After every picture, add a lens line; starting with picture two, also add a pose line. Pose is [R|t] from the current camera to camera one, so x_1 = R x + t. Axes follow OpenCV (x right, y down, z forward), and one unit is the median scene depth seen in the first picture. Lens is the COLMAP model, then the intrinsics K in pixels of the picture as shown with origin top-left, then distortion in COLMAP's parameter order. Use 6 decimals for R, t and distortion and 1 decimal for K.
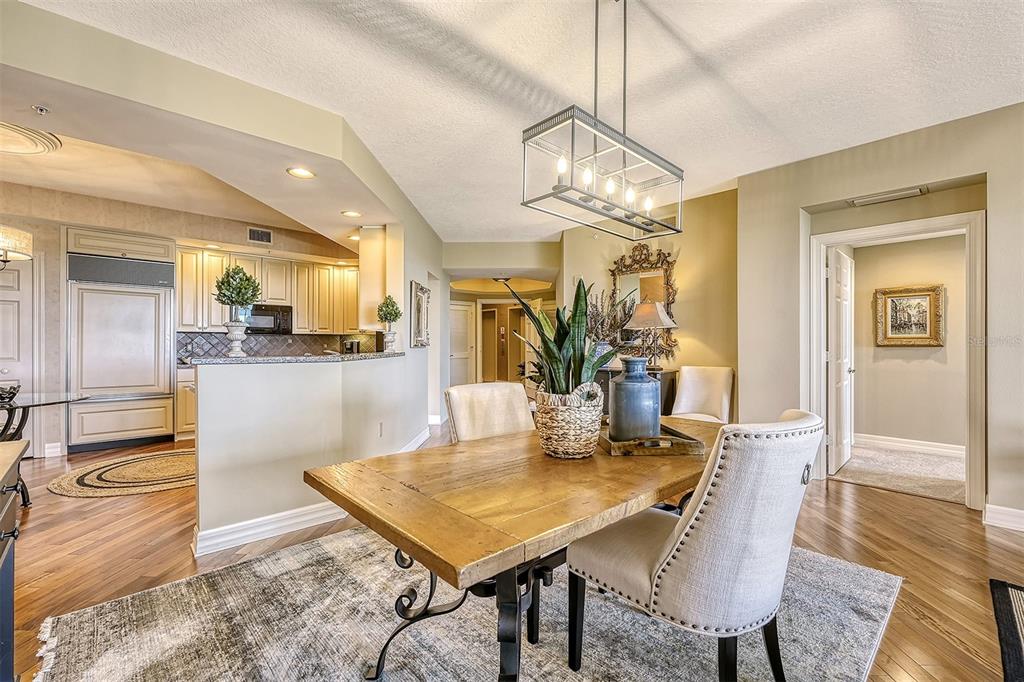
lens RADIAL K [[436.5, 0, 512.6], [0, 436.5, 342.4], [0, 0, 1]] dist [-0.001301, -0.000031]
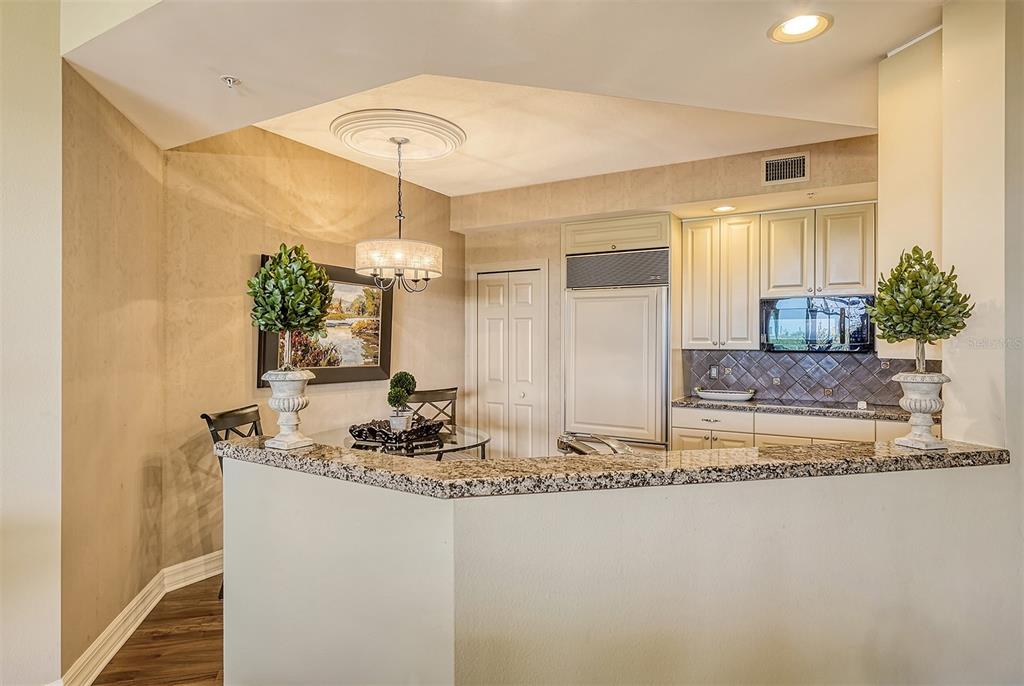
lens RADIAL K [[590.8, 0, 517.0], [0, 590.8, 343.5], [0, 0, 1]] dist [-0.002054, -0.000294]
pose [[0.293840, 0.001640, -0.955853, 0.014341], [0.005918, 0.999976, 0.003535, -0.039602], [0.955836, -0.006695, 0.293823, 0.517812]]
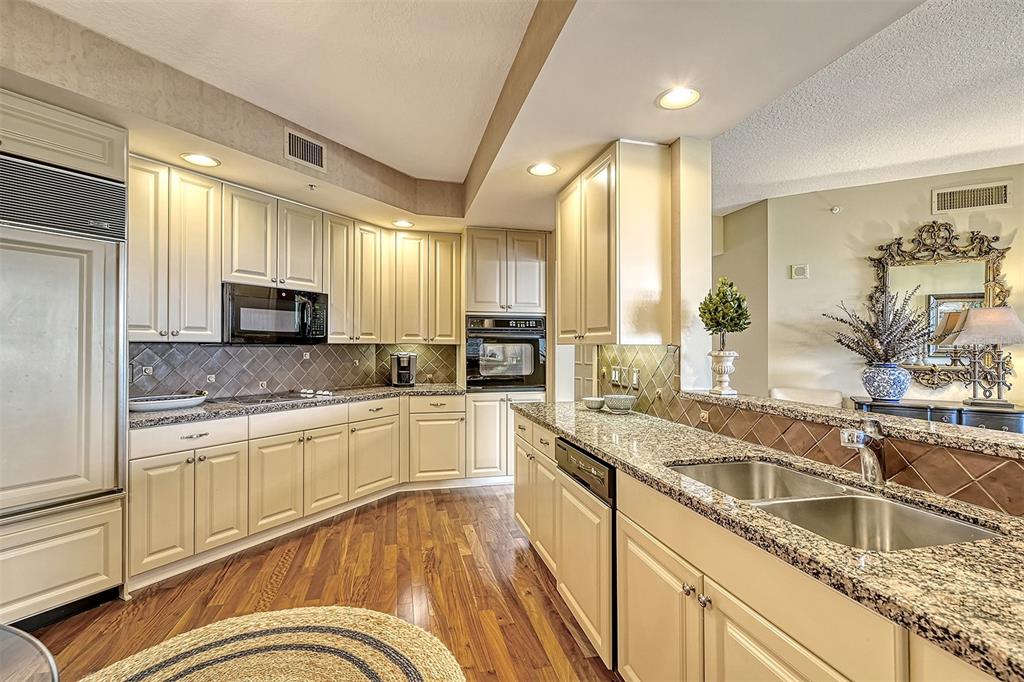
lens RADIAL K [[461.4, 0, 515.5], [0, 461.4, 340.2], [0, 0, 1]] dist [0.002298, 0.000332]
pose [[0.961387, 0.009370, 0.275042, -0.534329], [-0.007498, 0.999941, -0.007859, -0.025821], [-0.275099, 0.005493, 0.961400, 0.461969]]
